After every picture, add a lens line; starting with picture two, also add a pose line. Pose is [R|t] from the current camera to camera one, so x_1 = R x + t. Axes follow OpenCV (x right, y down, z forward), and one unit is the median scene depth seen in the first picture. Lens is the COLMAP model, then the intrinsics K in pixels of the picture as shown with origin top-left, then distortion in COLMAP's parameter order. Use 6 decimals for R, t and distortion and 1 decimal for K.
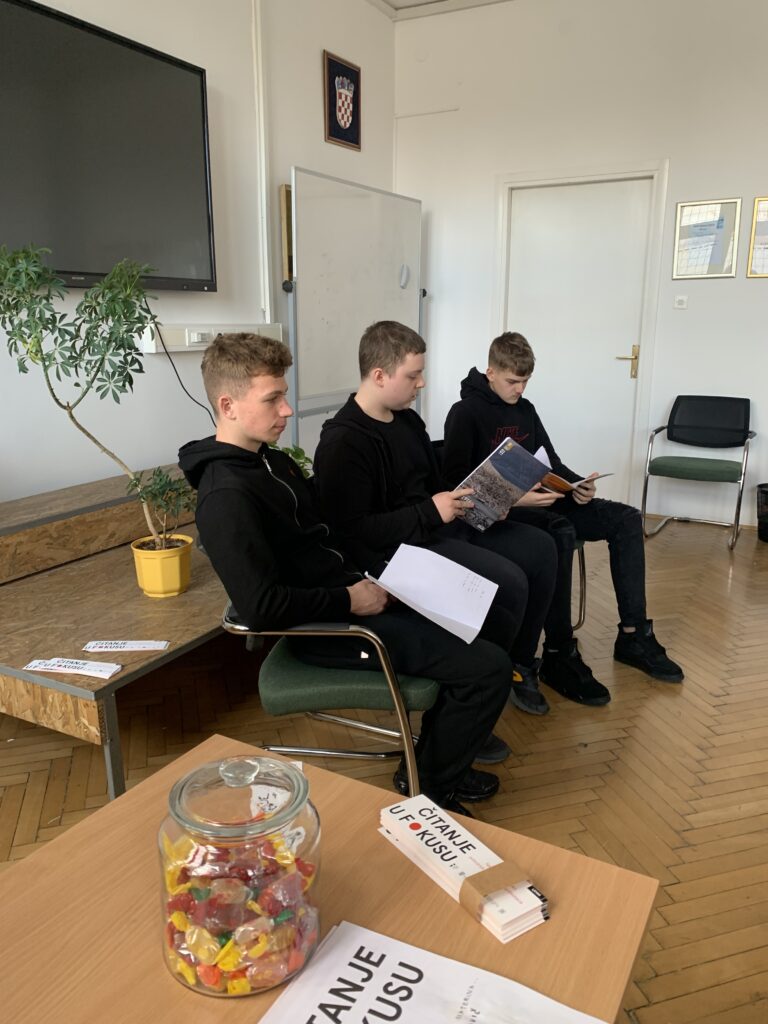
lens RADIAL K [[777.3, 0, 384.0], [0, 777.3, 512.0], [0, 0, 1]] dist [-0.011725, -0.003055]
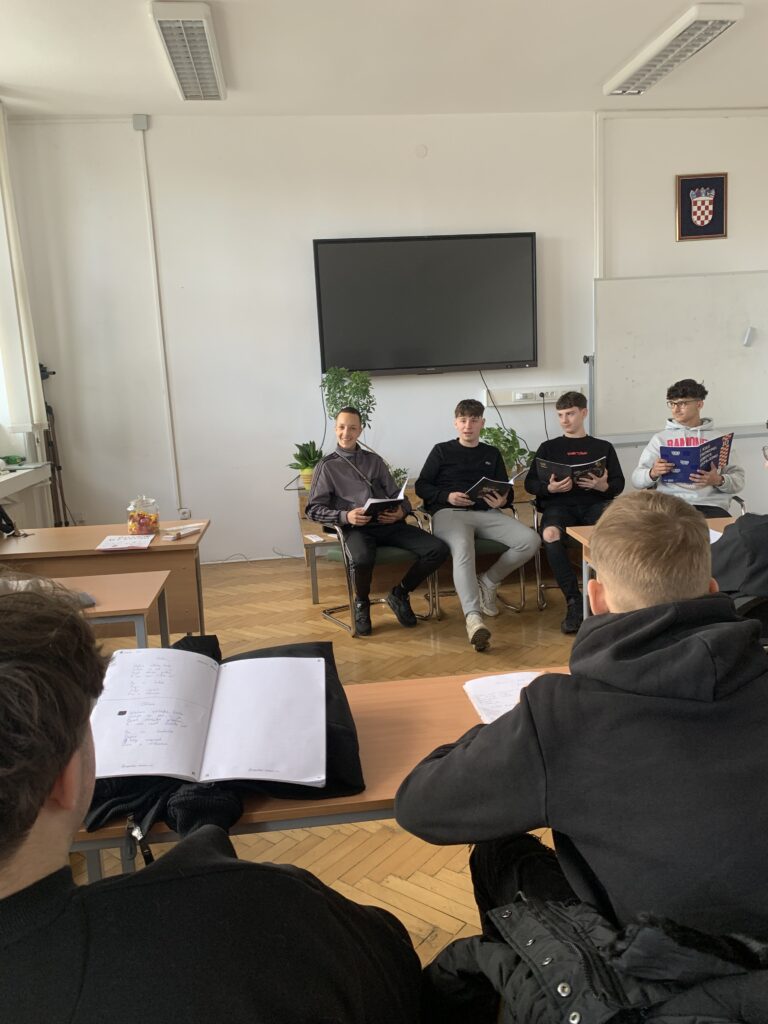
lens RADIAL K [[799.6, 0, 384.0], [0, 799.6, 512.0], [0, 0, 1]] dist [0.006666, -0.004184]
pose [[0.589395, 0.102445, -0.801323, 0.752710], [-0.145313, 0.989192, 0.019581, 0.018033], [0.794668, 0.104902, 0.597912, -0.150269]]
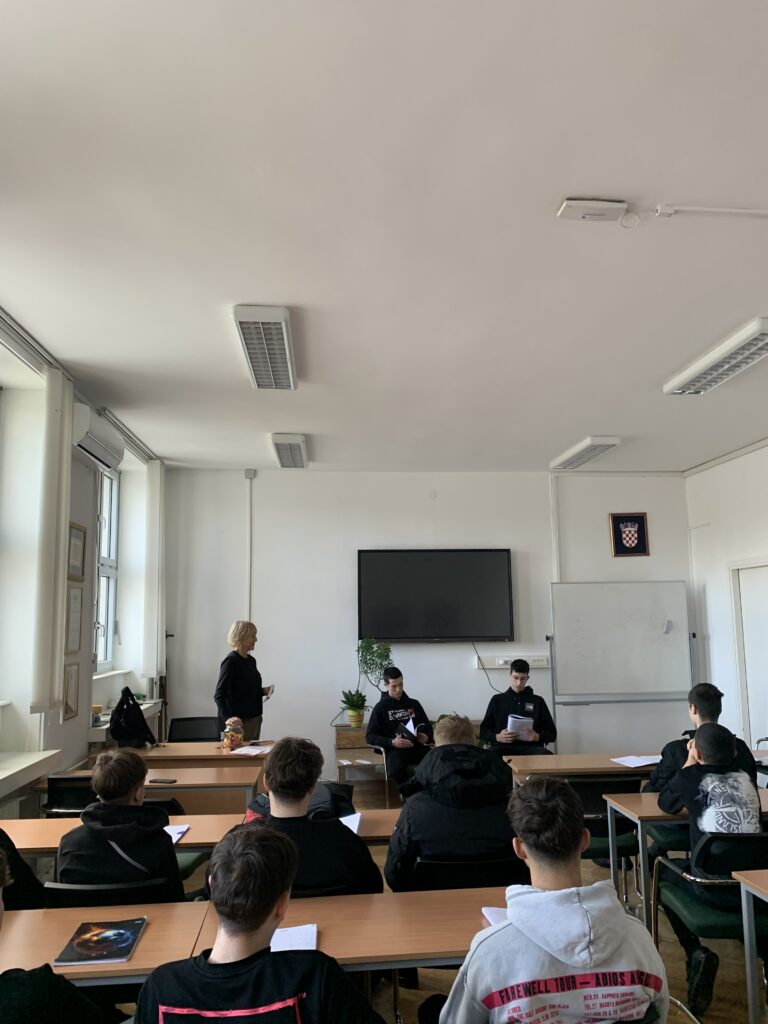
lens RADIAL K [[775.8, 0, 395.7], [0, 775.8, 516.2], [0, 0, 1]] dist [0.096864, -0.170602]
pose [[0.561808, -0.127502, -0.817383, 1.157508], [-0.186412, 0.943129, -0.275242, 0.039927], [0.805992, 0.307004, 0.506089, -0.389952]]
